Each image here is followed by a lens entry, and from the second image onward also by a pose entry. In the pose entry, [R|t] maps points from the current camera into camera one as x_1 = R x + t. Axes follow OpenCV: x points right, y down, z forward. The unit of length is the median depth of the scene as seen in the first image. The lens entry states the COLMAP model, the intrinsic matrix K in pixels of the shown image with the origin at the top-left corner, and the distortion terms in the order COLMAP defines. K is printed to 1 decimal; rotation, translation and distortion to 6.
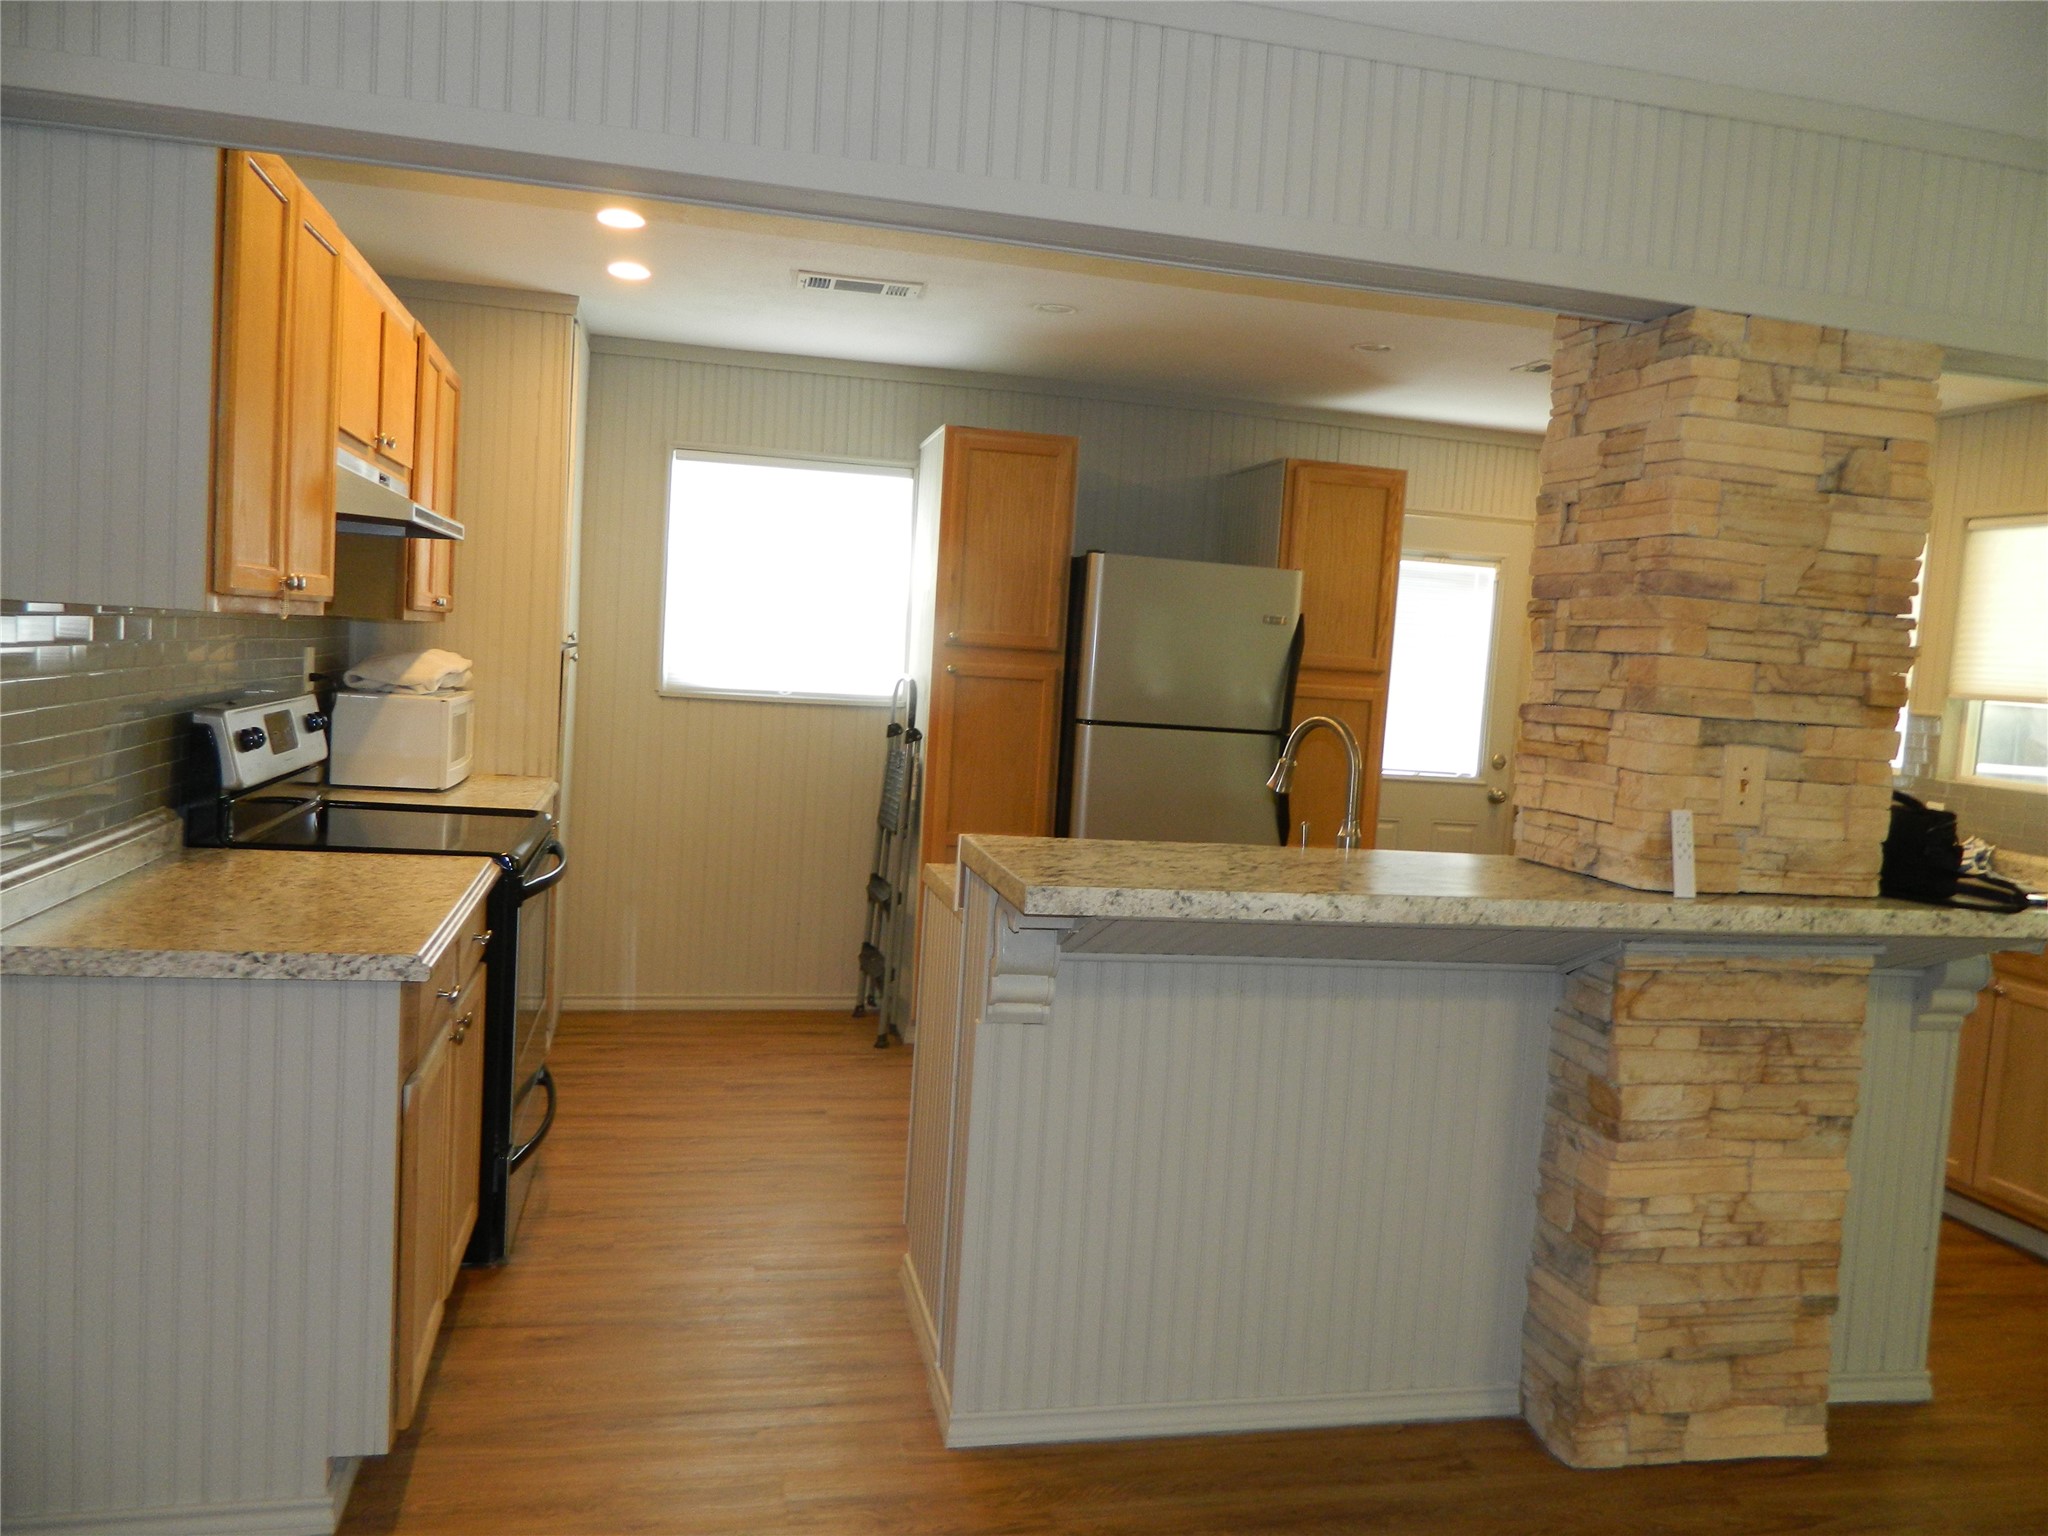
lens RADIAL K [[1513.4, 0, 1024.0], [0, 1513.4, 768.0], [0, 0, 1]] dist [0.000072, 0.002398]
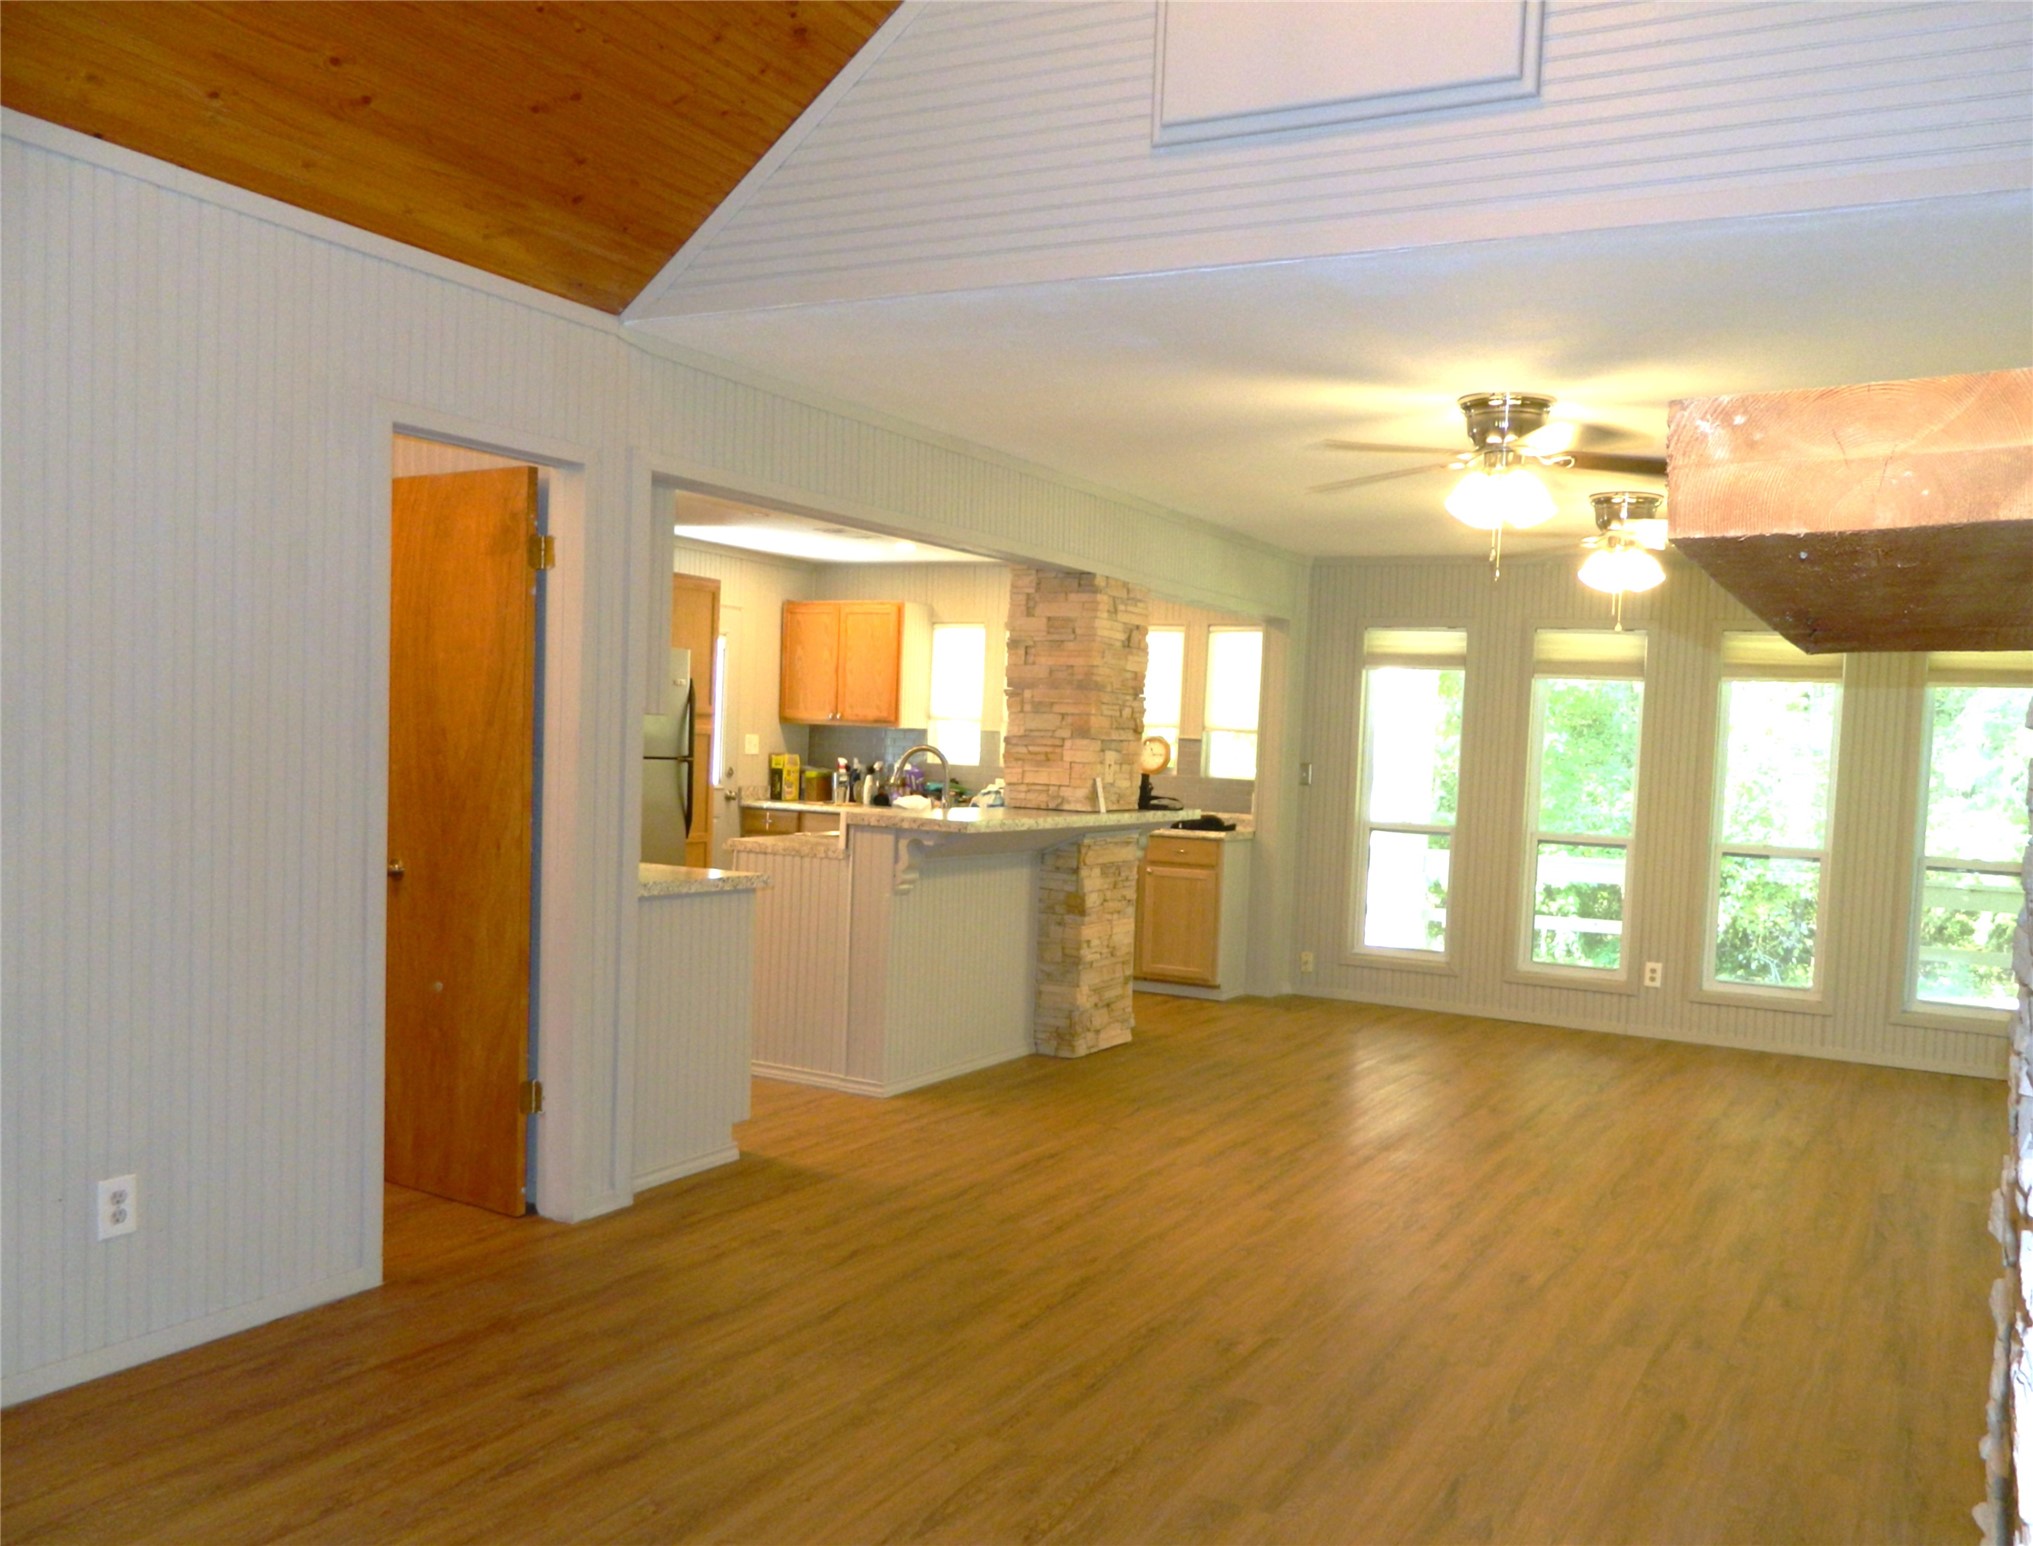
lens RADIAL K [[1632.0, 0, 1092.7], [0, 1632.0, 838.1], [0, 0, 1]] dist [0.001833, -0.002463]
pose [[0.660809, -0.085383, 0.745682, -1.477095], [0.060142, 0.996337, 0.060787, -0.034498], [-0.748141, 0.004678, 0.663523, -0.712329]]
